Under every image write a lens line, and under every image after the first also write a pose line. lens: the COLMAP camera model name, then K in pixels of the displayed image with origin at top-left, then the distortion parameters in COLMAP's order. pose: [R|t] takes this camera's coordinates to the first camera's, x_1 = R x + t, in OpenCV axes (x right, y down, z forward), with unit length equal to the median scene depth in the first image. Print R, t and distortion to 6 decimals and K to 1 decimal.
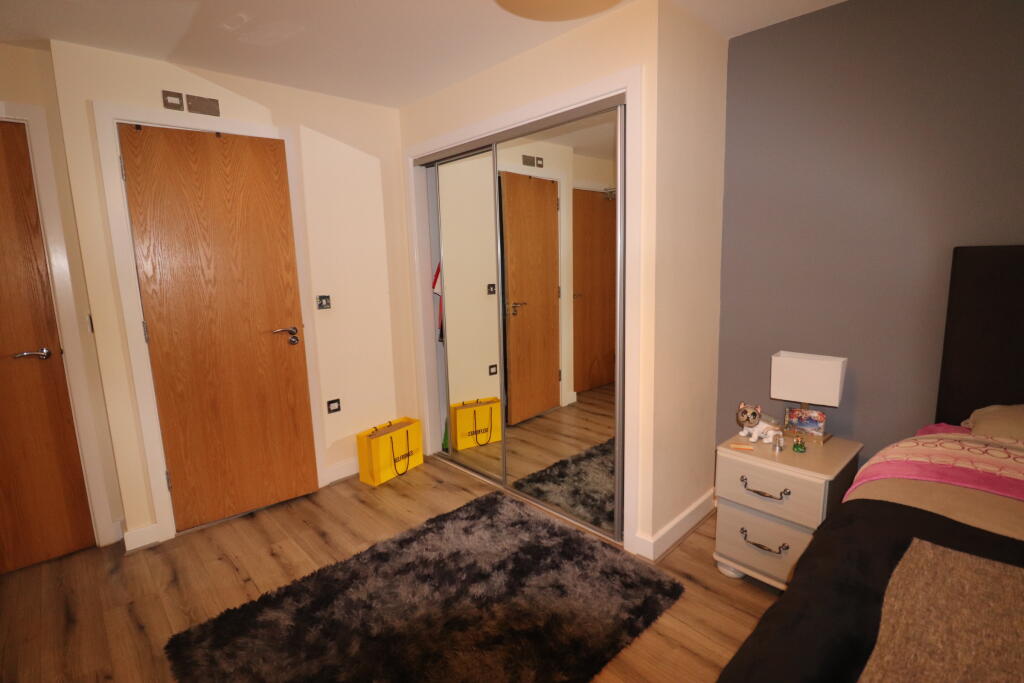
lens RADIAL K [[485.2, 0, 511.8], [0, 485.2, 334.5], [0, 0, 1]] dist [-0.001863, -0.013971]
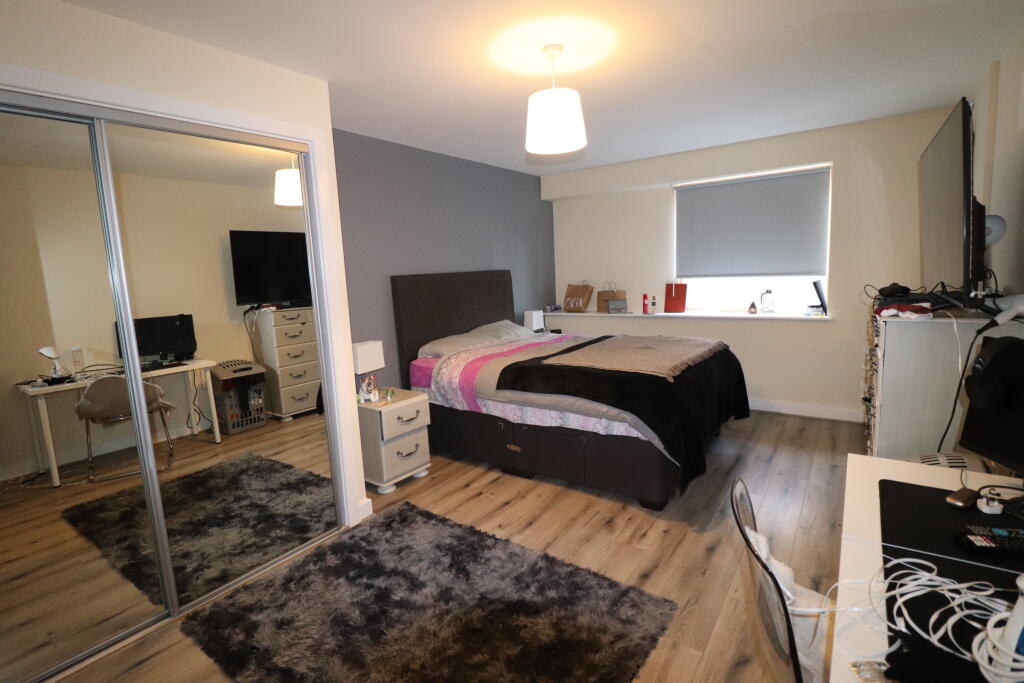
lens RADIAL K [[485.2, 0, 511.8], [0, 485.2, 334.5], [0, 0, 1]] dist [-0.001863, -0.013971]
pose [[-0.193390, -0.091347, 0.976860, -1.042055], [0.204035, 0.970144, 0.131112, -0.092284], [-0.959672, 0.224669, -0.168978, 0.792954]]
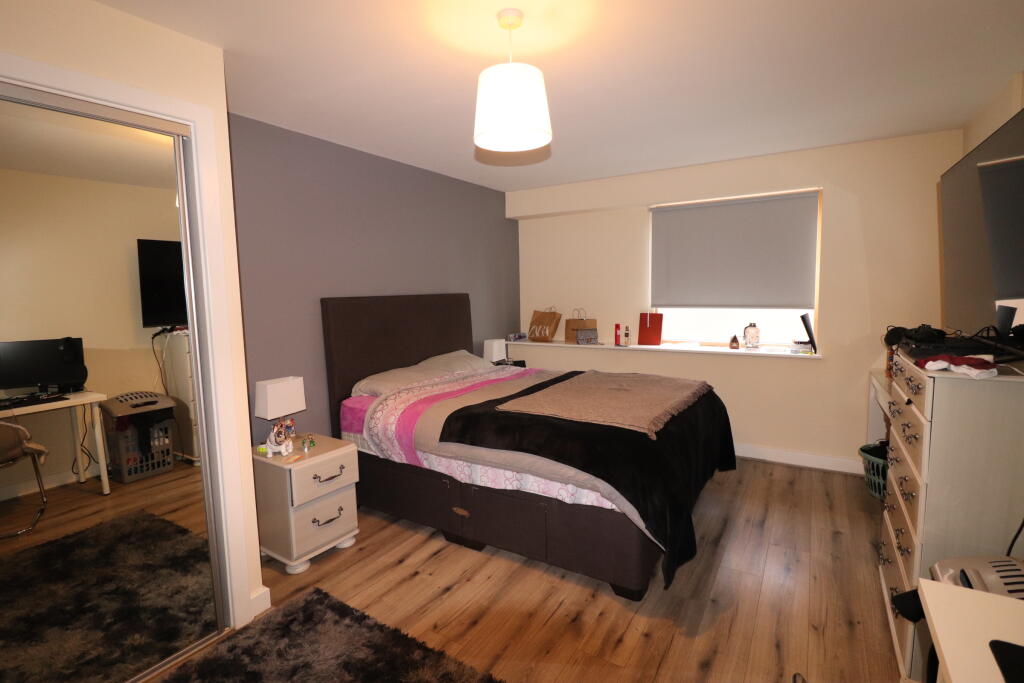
lens RADIAL K [[485.2, 0, 511.8], [0, 485.2, 334.5], [0, 0, 1]] dist [-0.001863, -0.013971]
pose [[-0.253188, -0.052316, 0.966002, -0.791282], [0.178444, 0.978877, 0.099783, -0.092507], [-0.950817, 0.197641, -0.238505, 0.688706]]
